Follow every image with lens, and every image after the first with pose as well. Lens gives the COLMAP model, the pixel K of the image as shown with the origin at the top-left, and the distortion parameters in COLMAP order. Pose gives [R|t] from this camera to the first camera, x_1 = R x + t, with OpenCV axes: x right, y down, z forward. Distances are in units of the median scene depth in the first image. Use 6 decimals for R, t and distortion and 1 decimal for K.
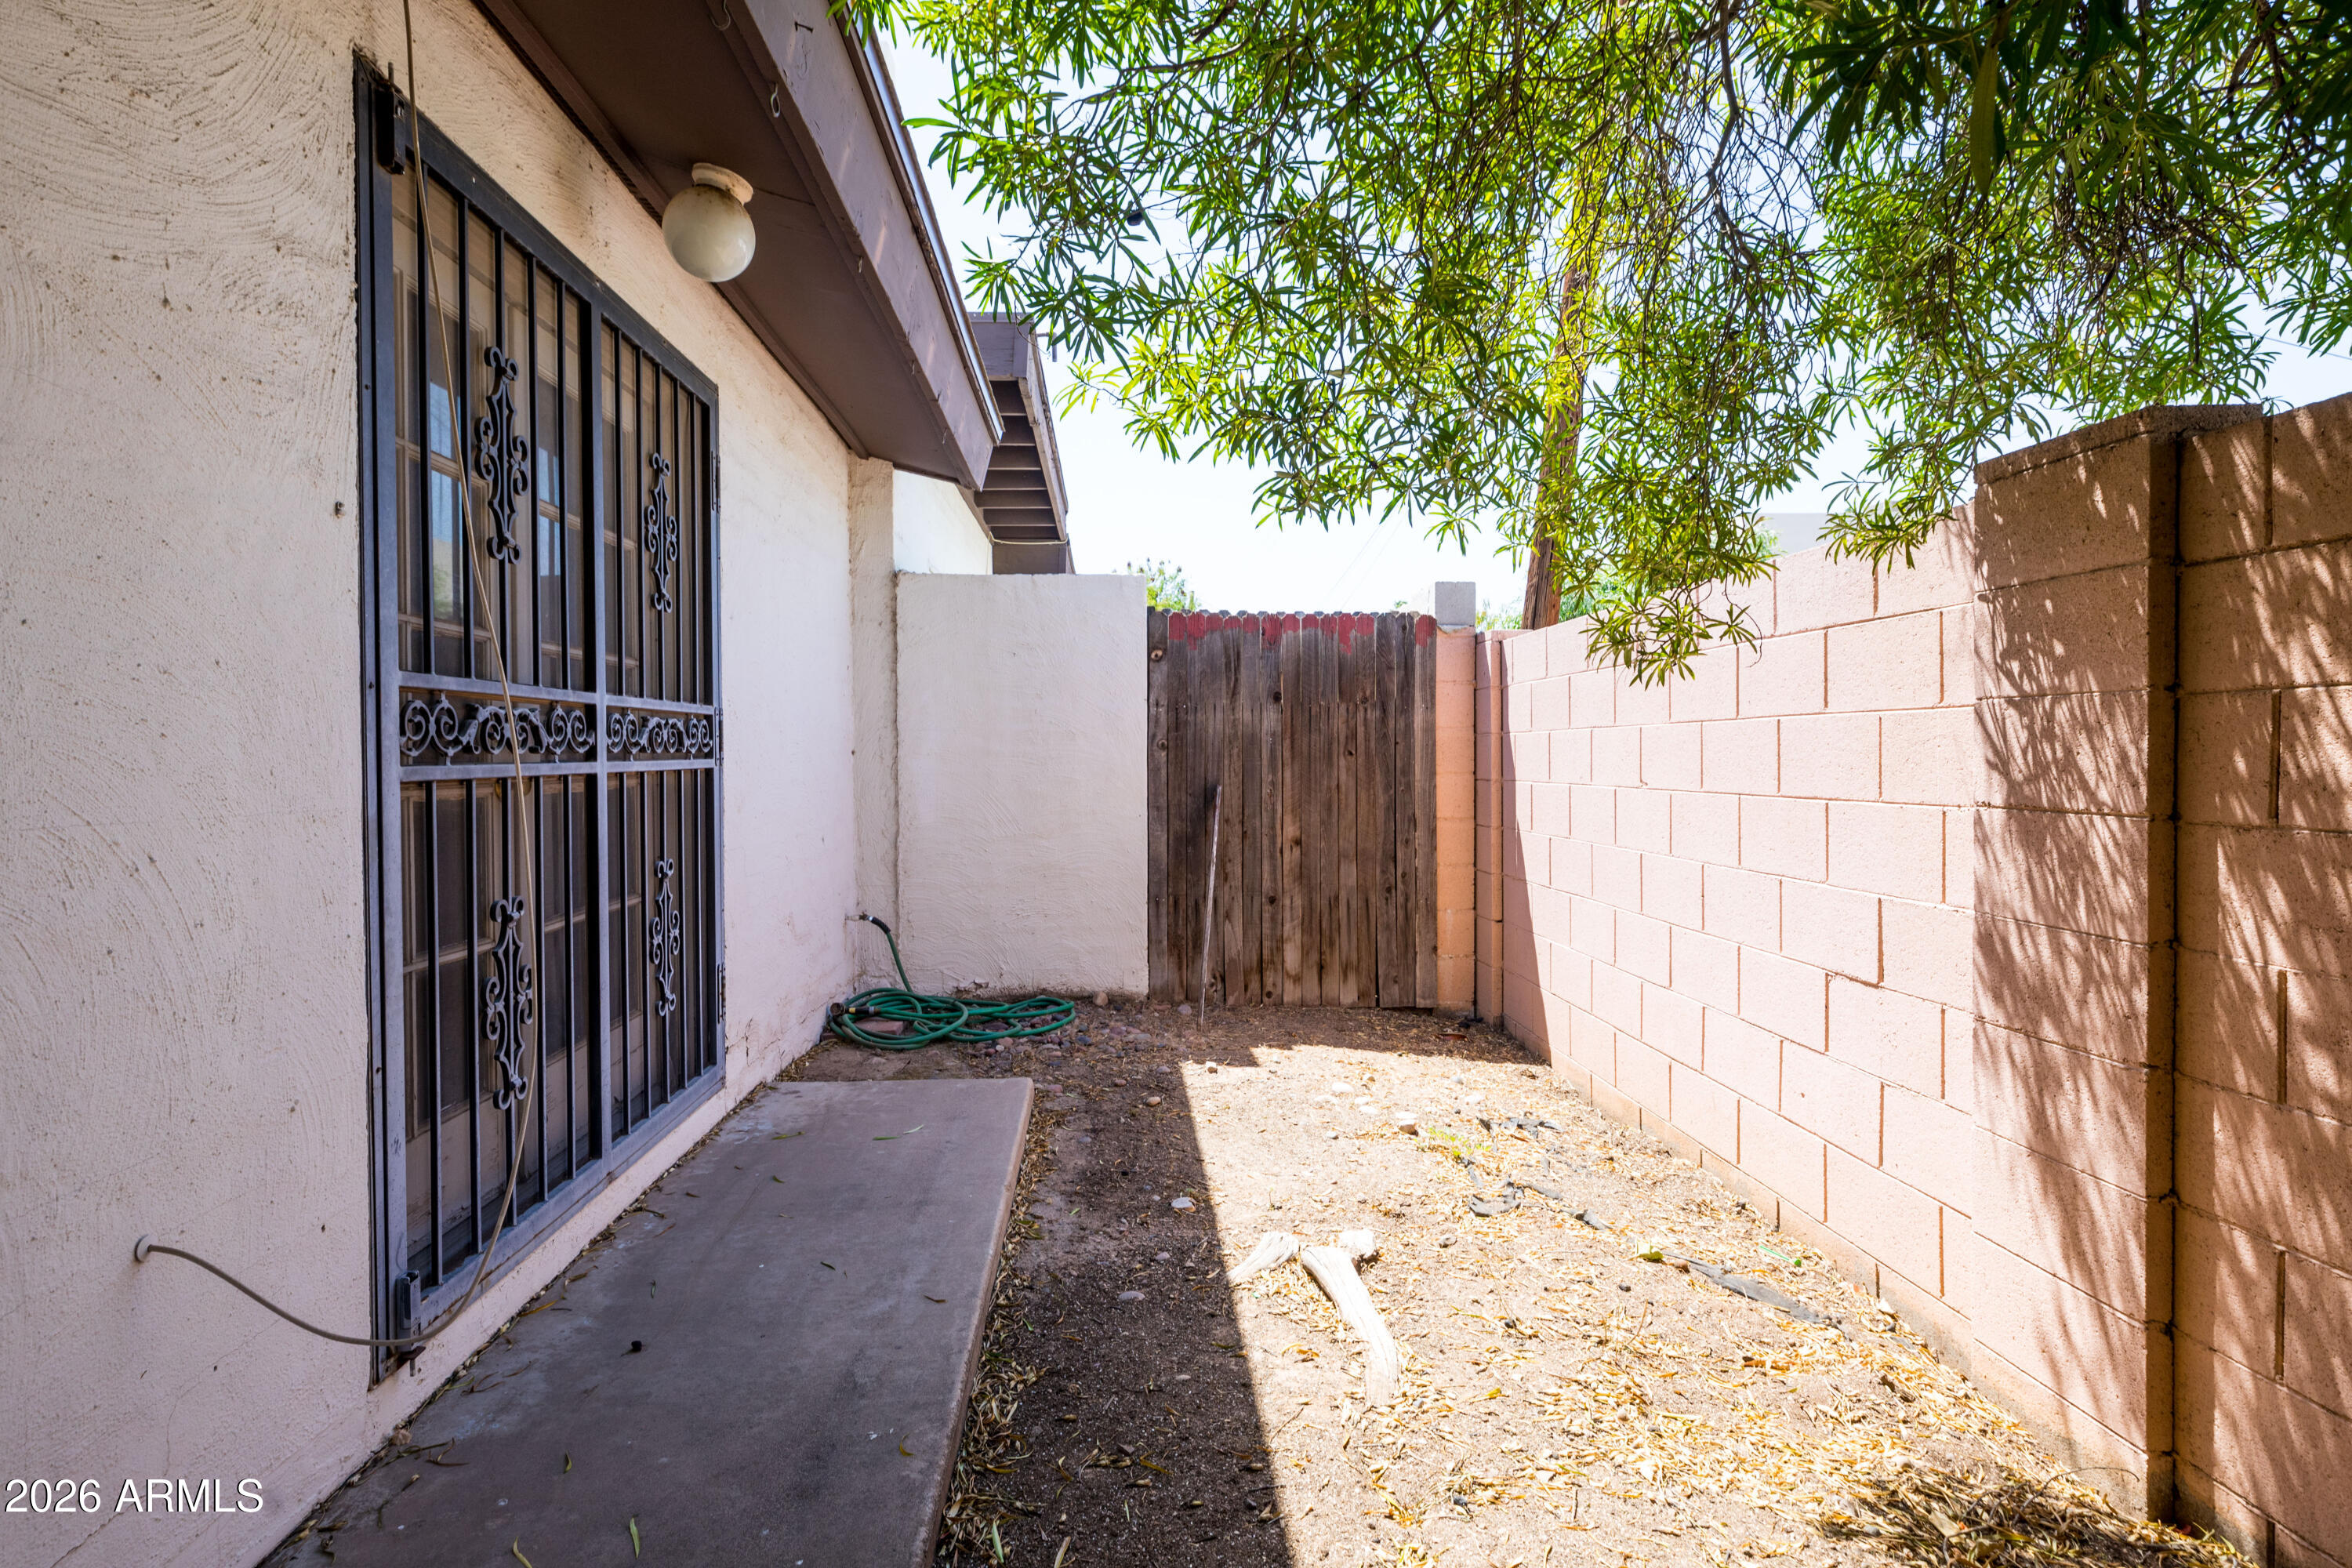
lens RADIAL K [[1159.9, 0, 1154.3], [0, 1159.9, 768.7], [0, 0, 1]] dist [-0.001010, -0.000081]
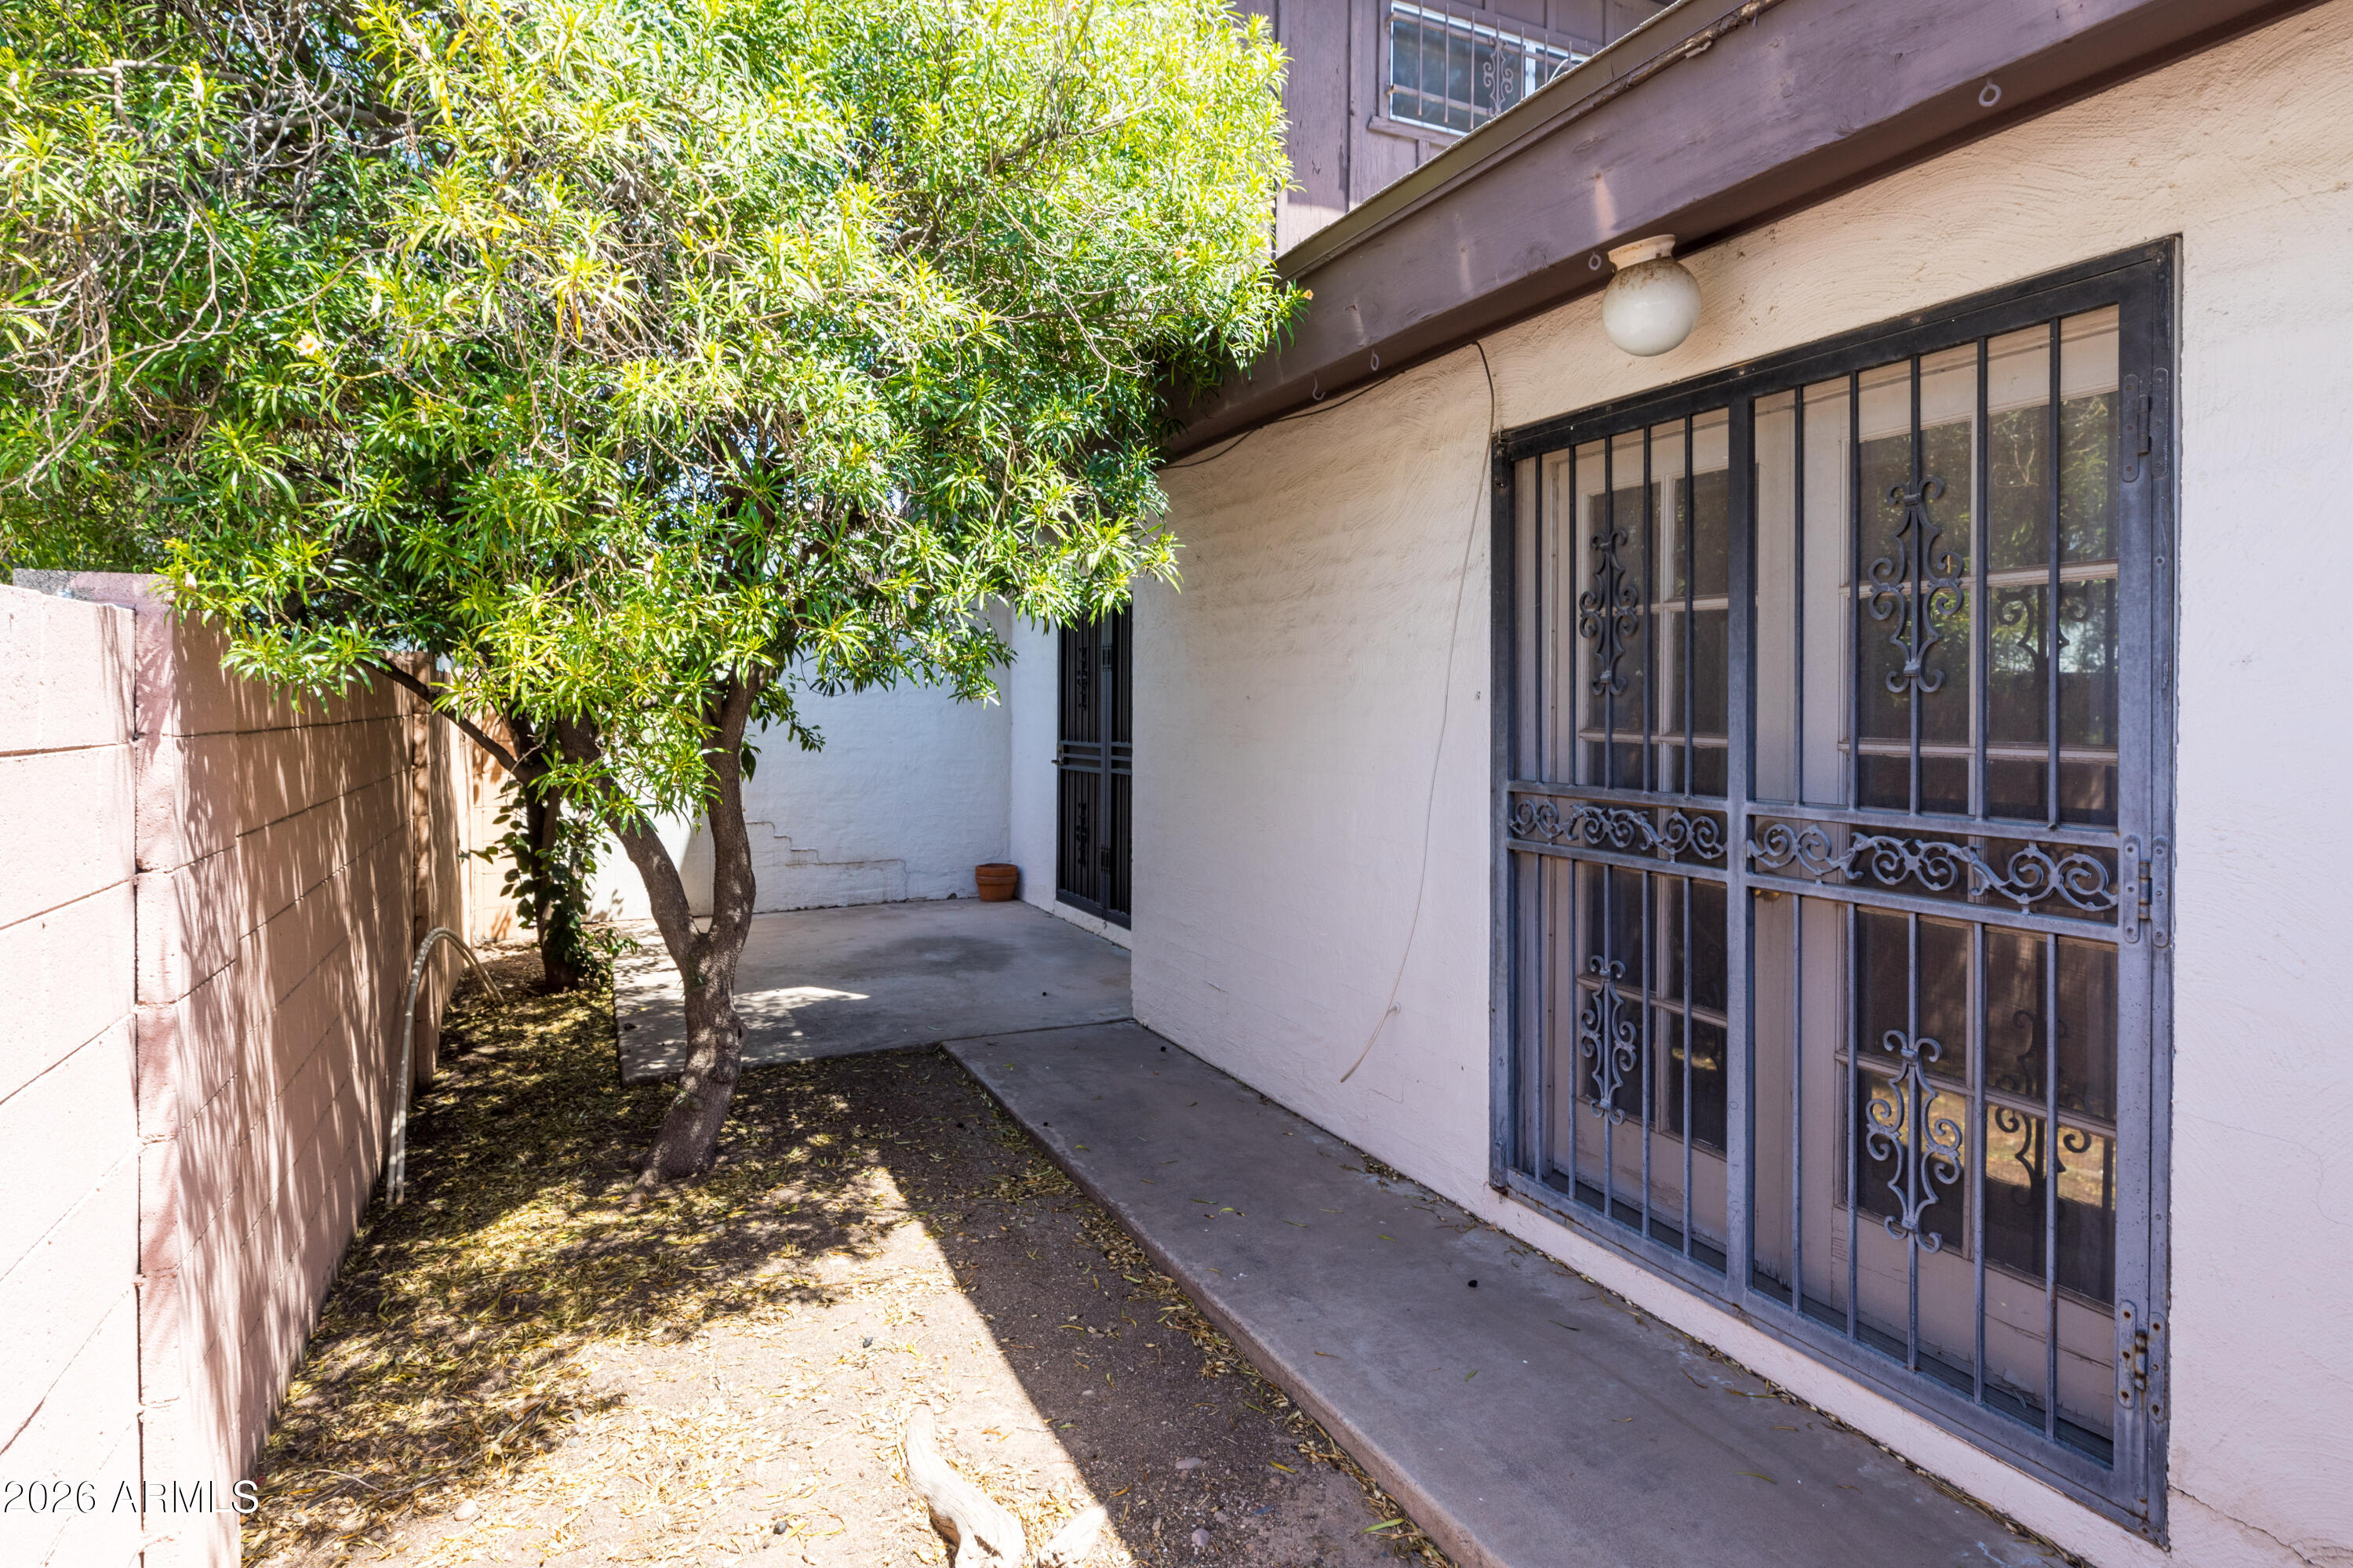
lens RADIAL K [[1214.8, 0, 1176.3], [0, 1214.8, 725.7], [0, 0, 1]] dist [0.006524, 0.000688]
pose [[-0.917689, 0.011549, -0.397132, 0.420077], [-0.000536, 0.999541, 0.030306, -0.191971], [0.397300, 0.028025, -0.917261, 2.113966]]
